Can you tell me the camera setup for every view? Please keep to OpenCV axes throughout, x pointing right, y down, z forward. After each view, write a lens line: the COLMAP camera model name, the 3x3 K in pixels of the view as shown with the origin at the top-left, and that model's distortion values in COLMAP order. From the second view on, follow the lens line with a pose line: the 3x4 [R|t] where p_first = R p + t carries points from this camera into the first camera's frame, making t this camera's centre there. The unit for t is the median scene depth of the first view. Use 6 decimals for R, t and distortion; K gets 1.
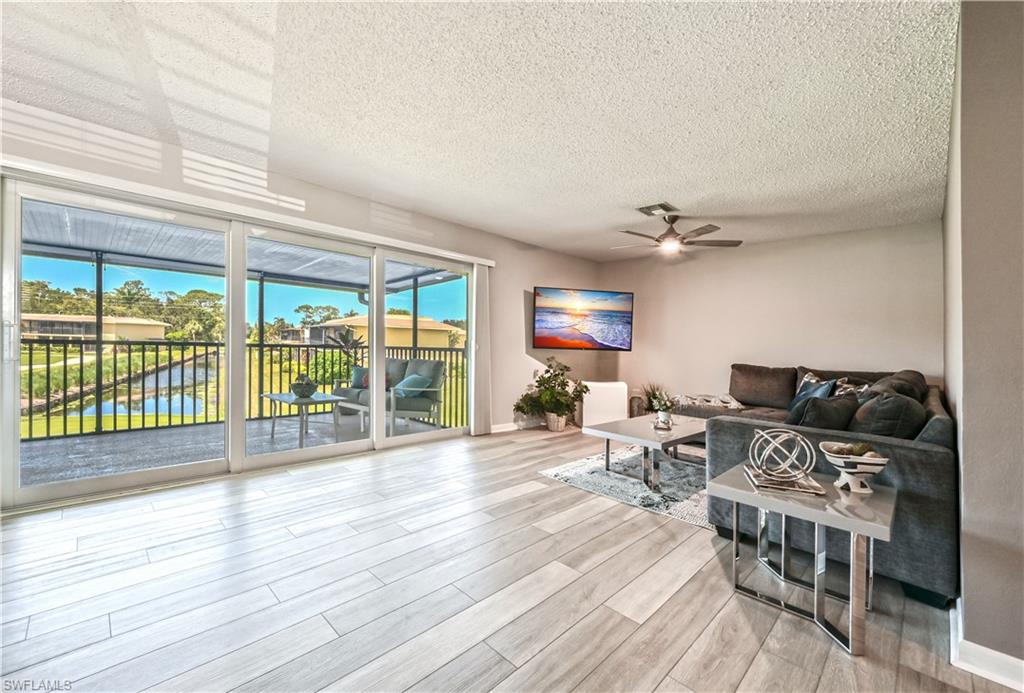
lens RADIAL K [[419.1, 0, 507.1], [0, 419.1, 360.0], [0, 0, 1]] dist [-0.001915, 0.000233]
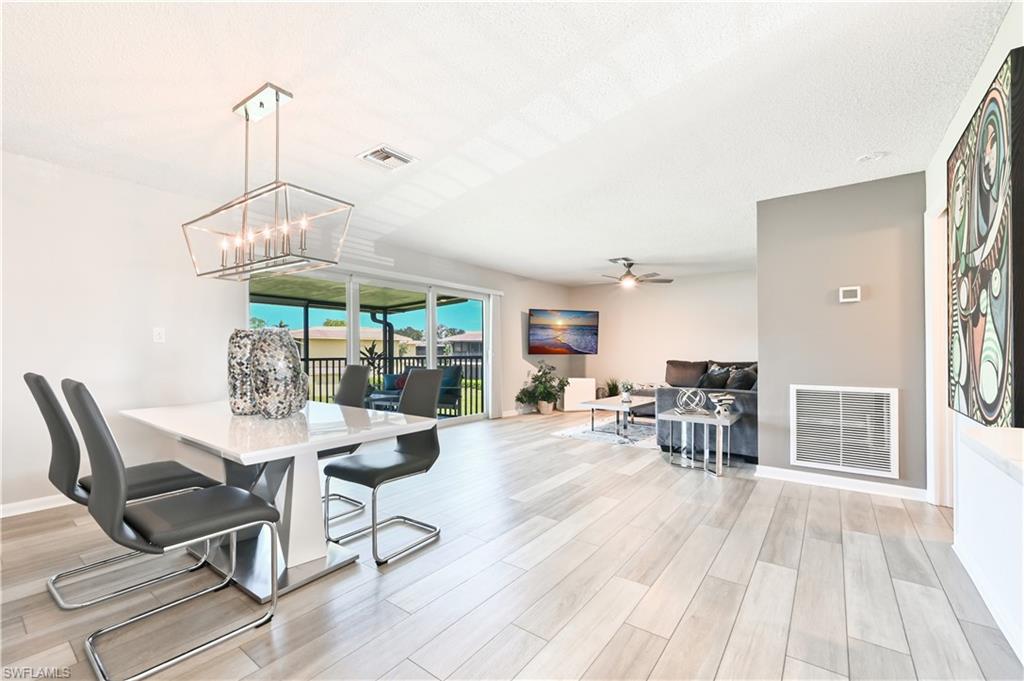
lens RADIAL K [[427.5, 0, 496.1], [0, 427.5, 398.8], [0, 0, 1]] dist [0.011652, -0.001059]
pose [[0.992299, -0.044036, 0.115771, -0.254163], [0.035637, 0.996648, 0.073640, 0.011385], [-0.118626, -0.068947, 0.990542, -0.454776]]
